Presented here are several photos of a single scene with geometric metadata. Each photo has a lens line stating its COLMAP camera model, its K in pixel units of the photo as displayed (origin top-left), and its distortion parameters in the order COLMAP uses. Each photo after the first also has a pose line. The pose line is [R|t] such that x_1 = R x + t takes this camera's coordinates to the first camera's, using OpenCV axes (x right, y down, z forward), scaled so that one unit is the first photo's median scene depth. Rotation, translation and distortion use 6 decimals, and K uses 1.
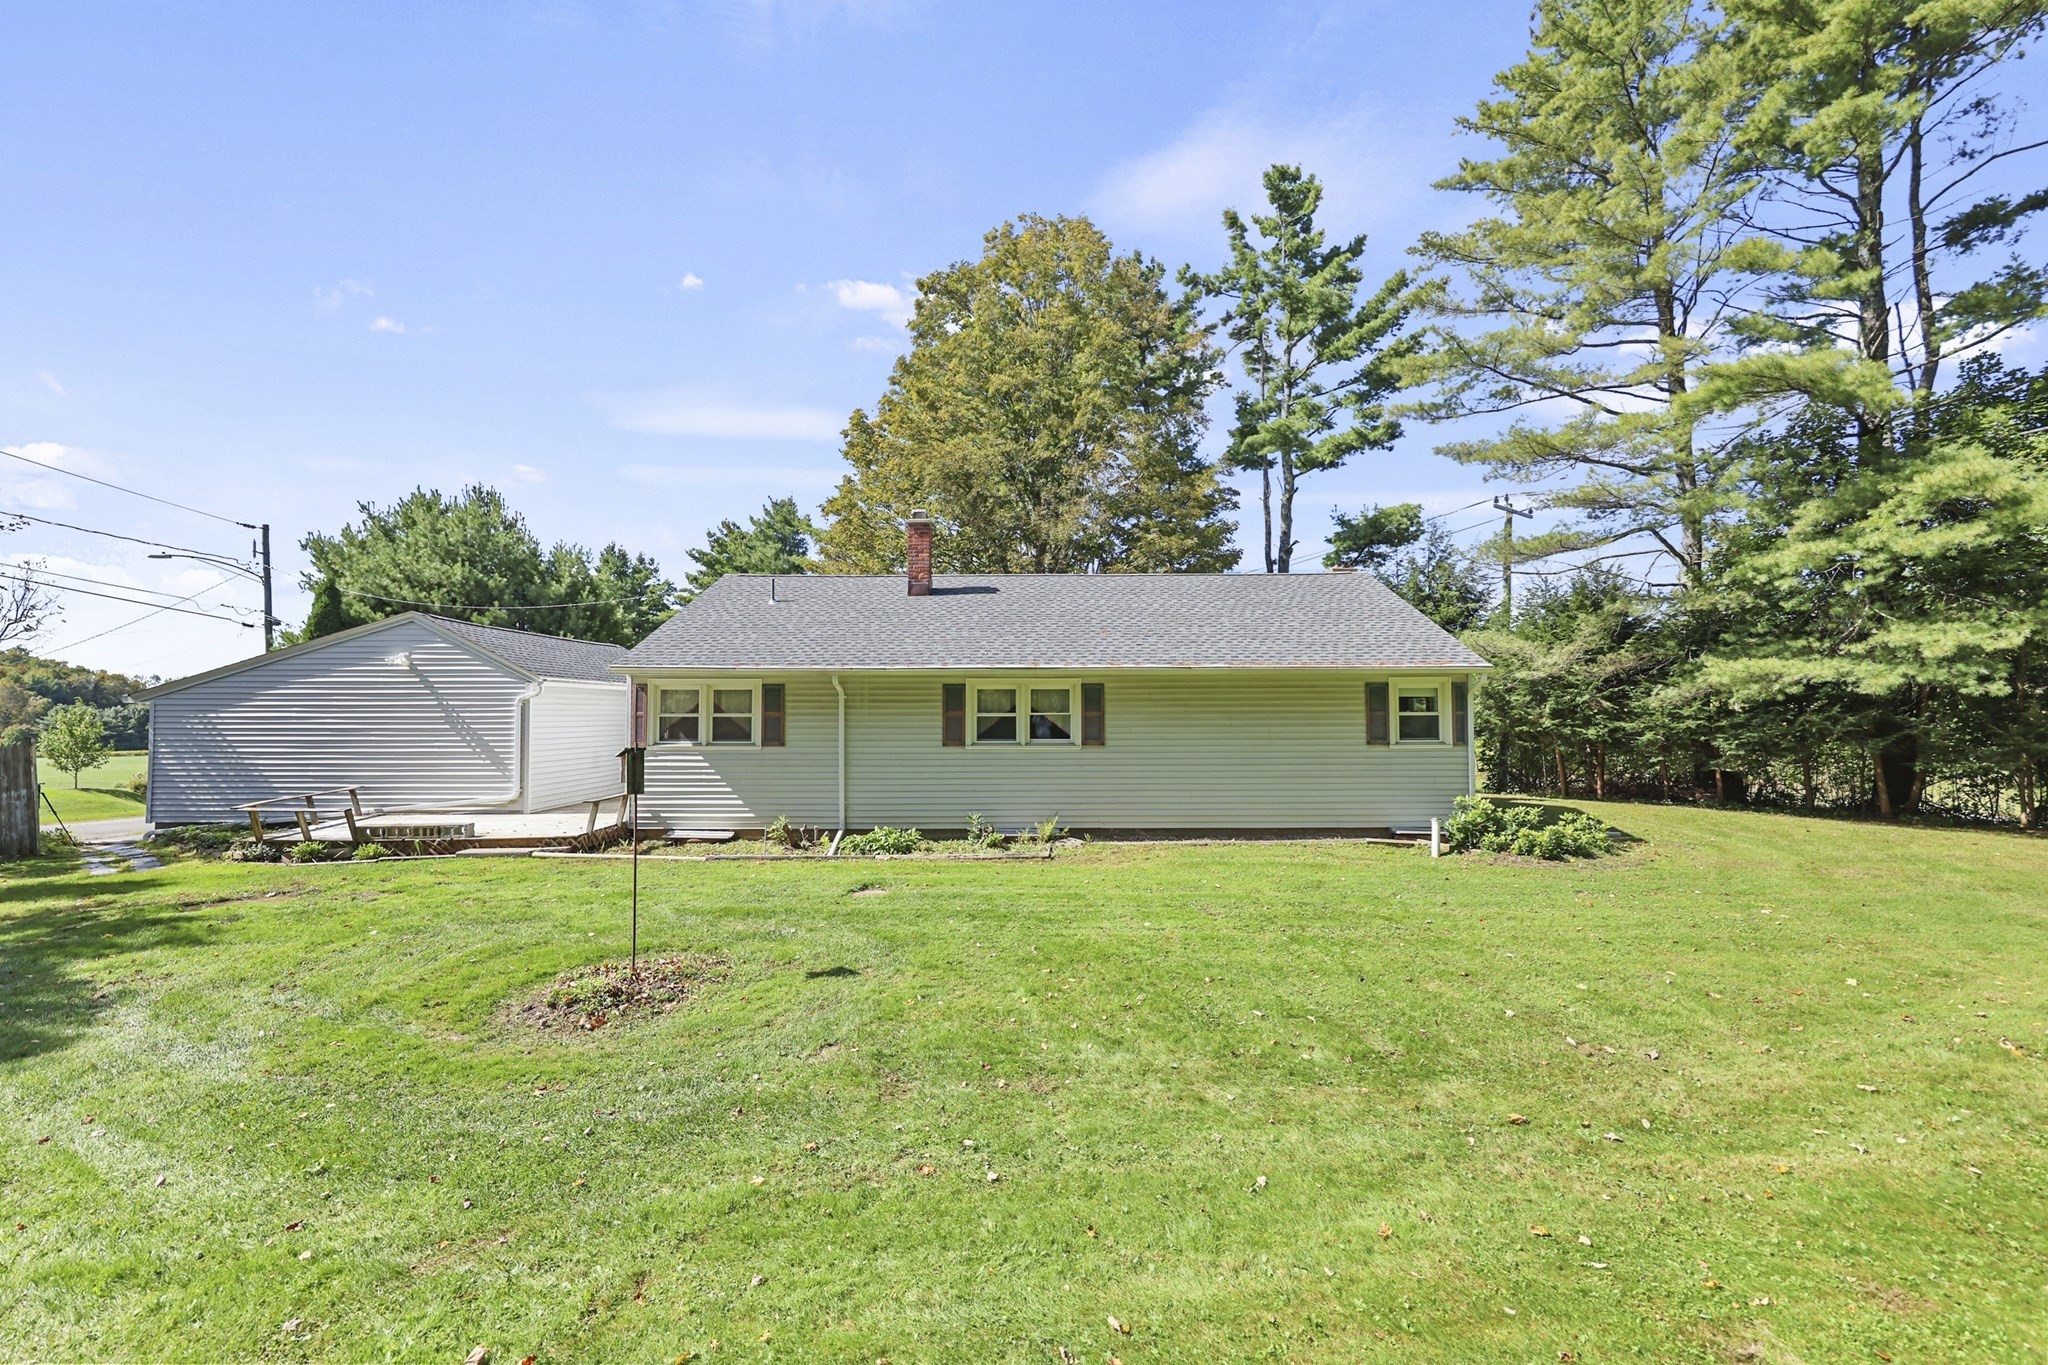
lens RADIAL K [[876.0, 0, 1024.0], [0, 876.0, 682.5], [0, 0, 1]] dist [0.000158, 0.000007]
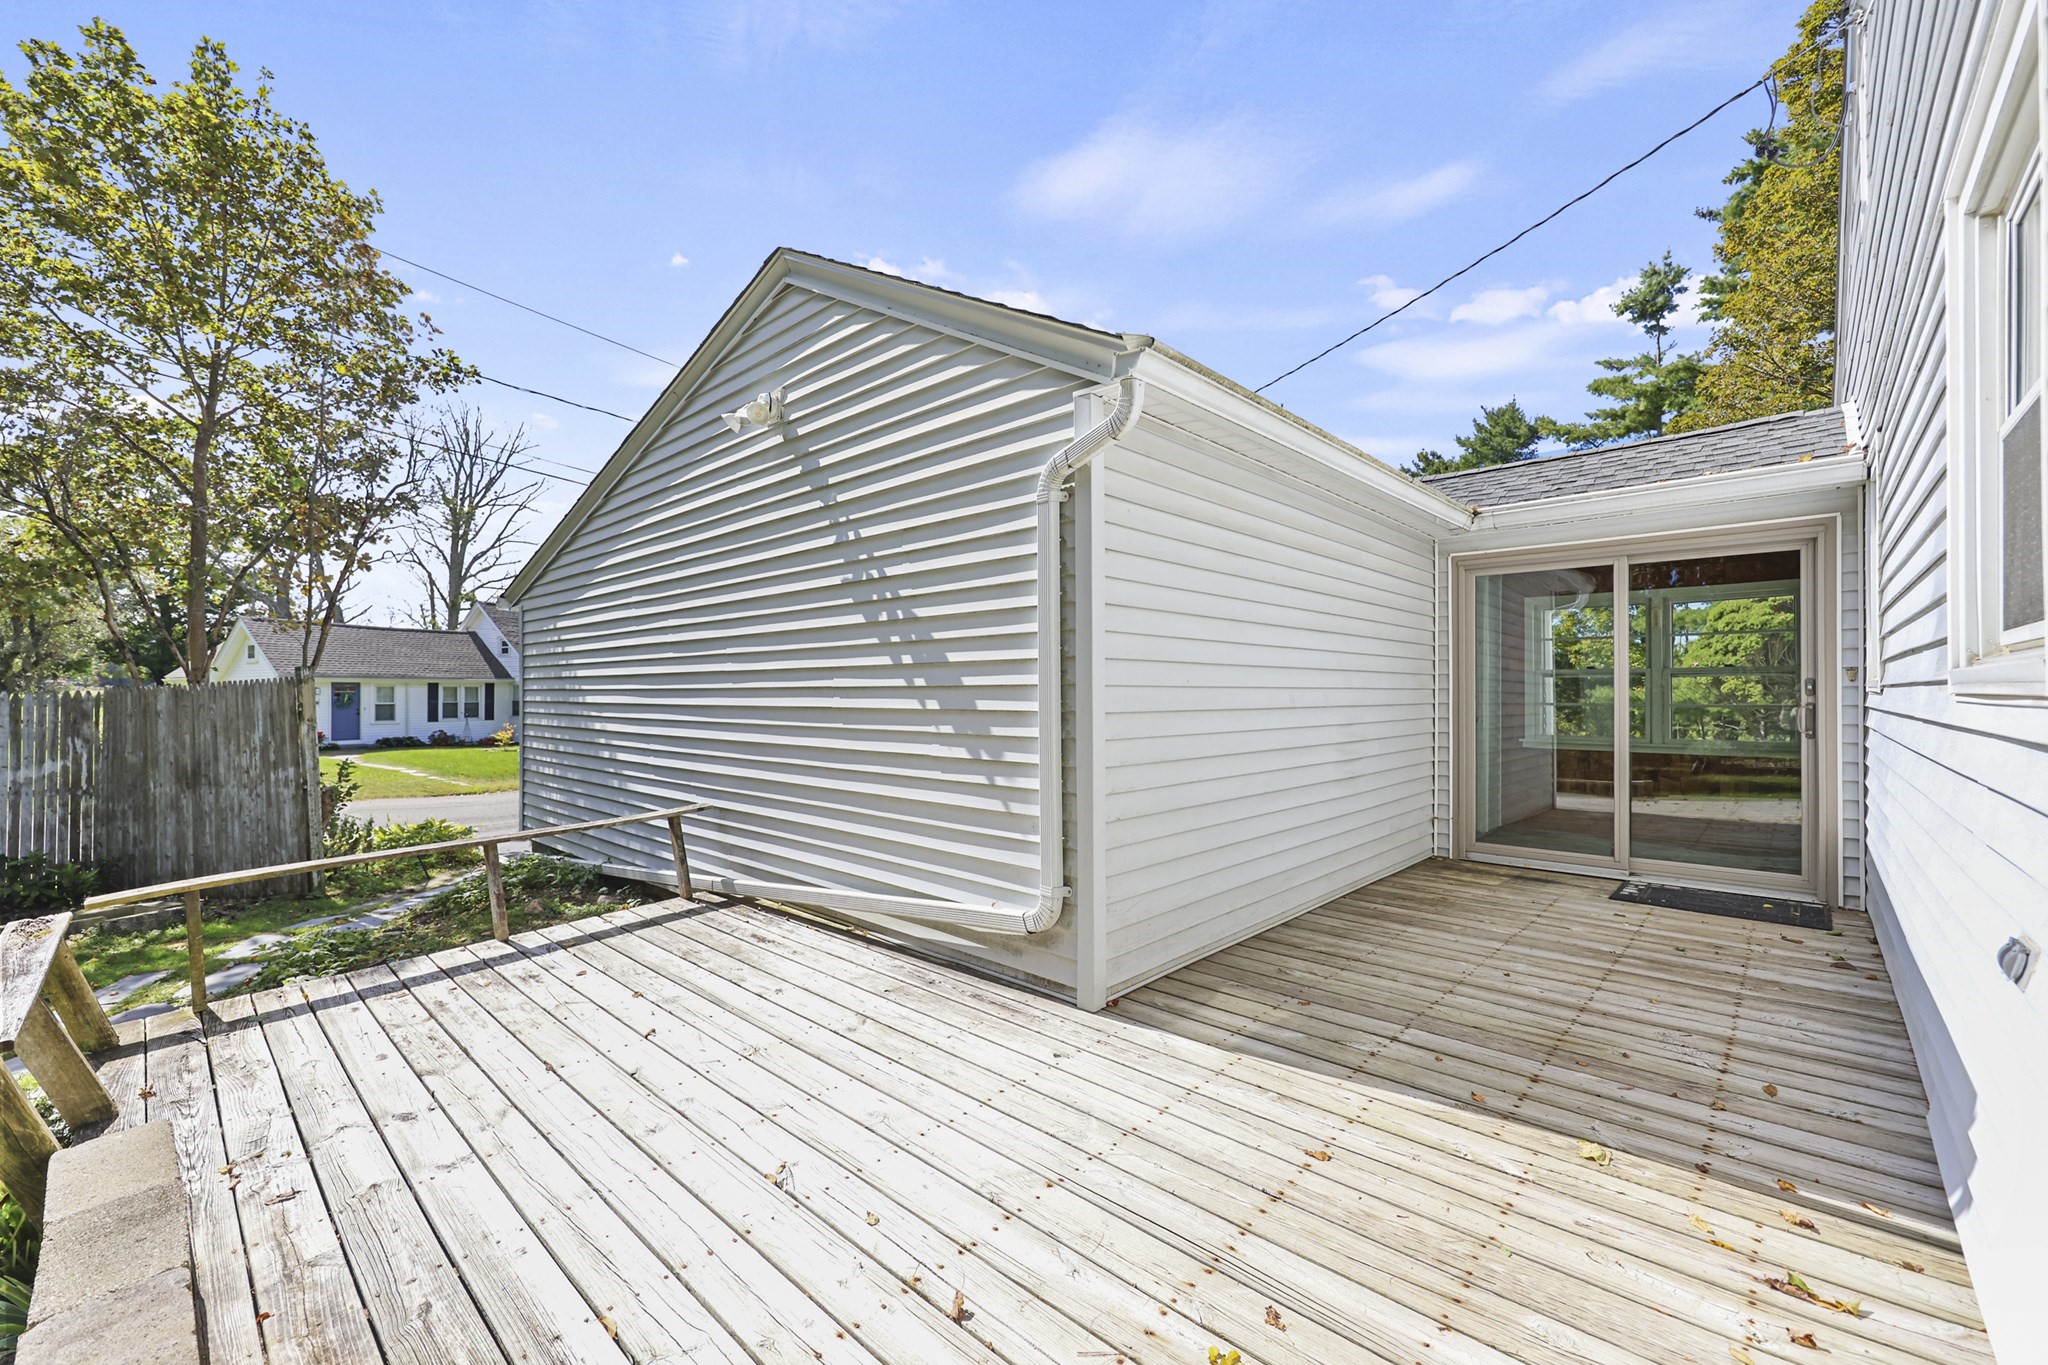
lens RADIAL K [[830.5, 0, 1029.6], [0, 830.5, 693.3], [0, 0, 1]] dist [0.000422, 0.000067]
pose [[0.735377, 0.001089, -0.677657, -0.438238], [0.027466, 0.999129, 0.031410, 0.067231], [0.677101, -0.041711, 0.734707, 0.839889]]
